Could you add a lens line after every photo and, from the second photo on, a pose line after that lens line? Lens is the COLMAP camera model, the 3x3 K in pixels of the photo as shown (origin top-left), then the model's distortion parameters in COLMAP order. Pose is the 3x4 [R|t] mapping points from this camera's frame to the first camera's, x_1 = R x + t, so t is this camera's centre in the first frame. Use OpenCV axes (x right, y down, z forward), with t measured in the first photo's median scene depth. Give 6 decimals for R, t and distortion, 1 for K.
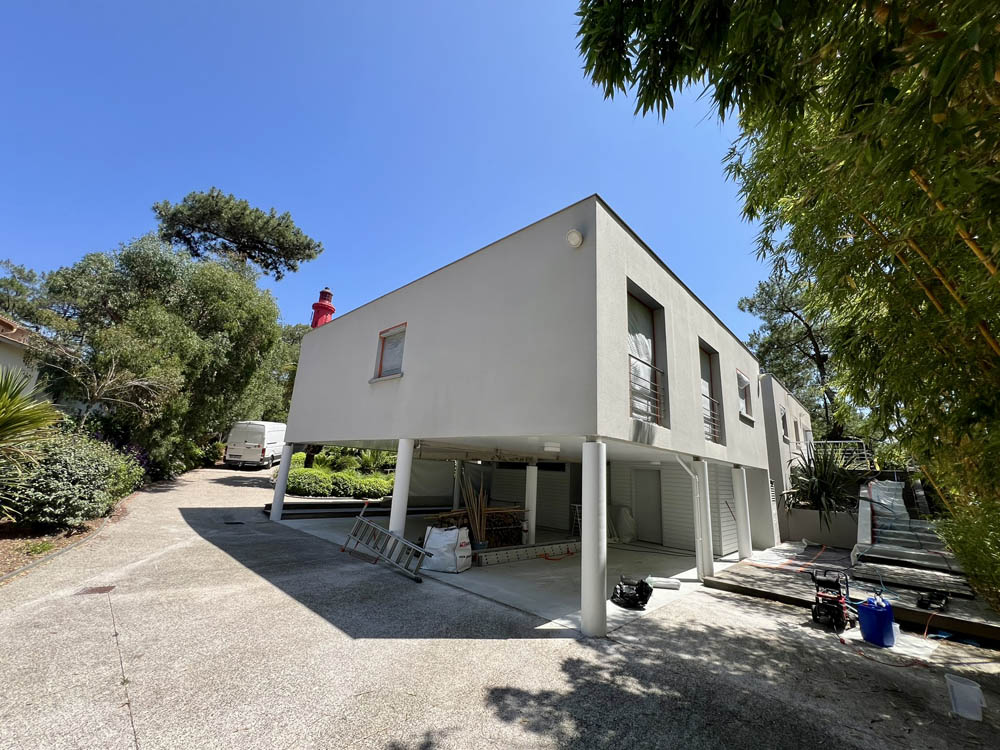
lens RADIAL K [[420.7, 0, 493.7], [0, 420.7, 374.7], [0, 0, 1]] dist [0.000063, -0.000648]
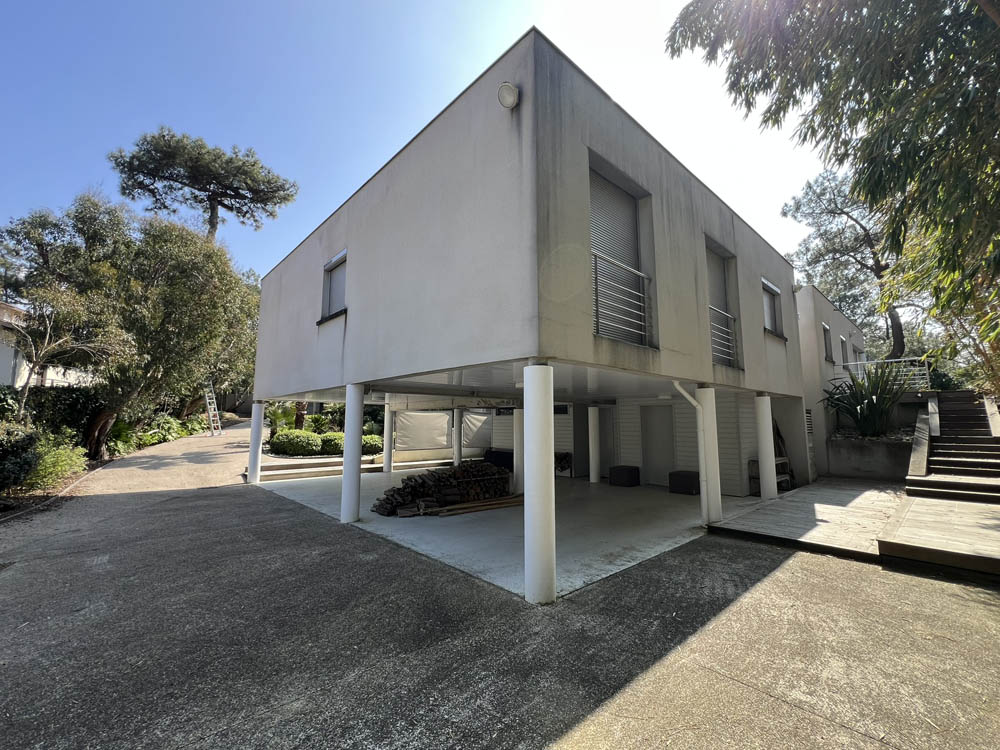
lens RADIAL K [[420.7, 0, 517.7], [0, 420.7, 381.8], [0, 0, 1]] dist [0.000063, -0.000648]
pose [[0.995433, -0.065302, -0.069639, 0.145852], [0.073376, 0.989997, 0.120509, 0.053773], [0.061073, -0.125068, 0.990267, 0.133744]]
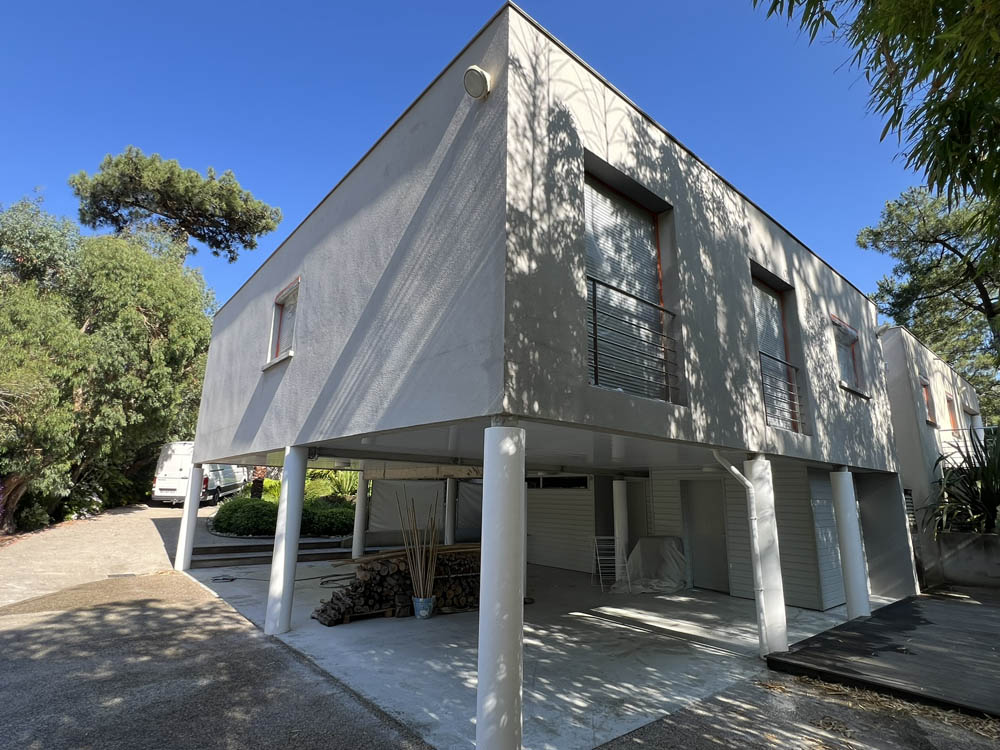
lens RADIAL K [[503.2, 0, 529.3], [0, 503.2, 384.7], [0, 0, 1]] dist [-0.001974, 0.000299]
pose [[0.992353, -0.062469, -0.106459, 0.193901], [0.062931, 0.998017, 0.000975, 0.060153], [0.106187, -0.007668, 0.994317, 0.192857]]
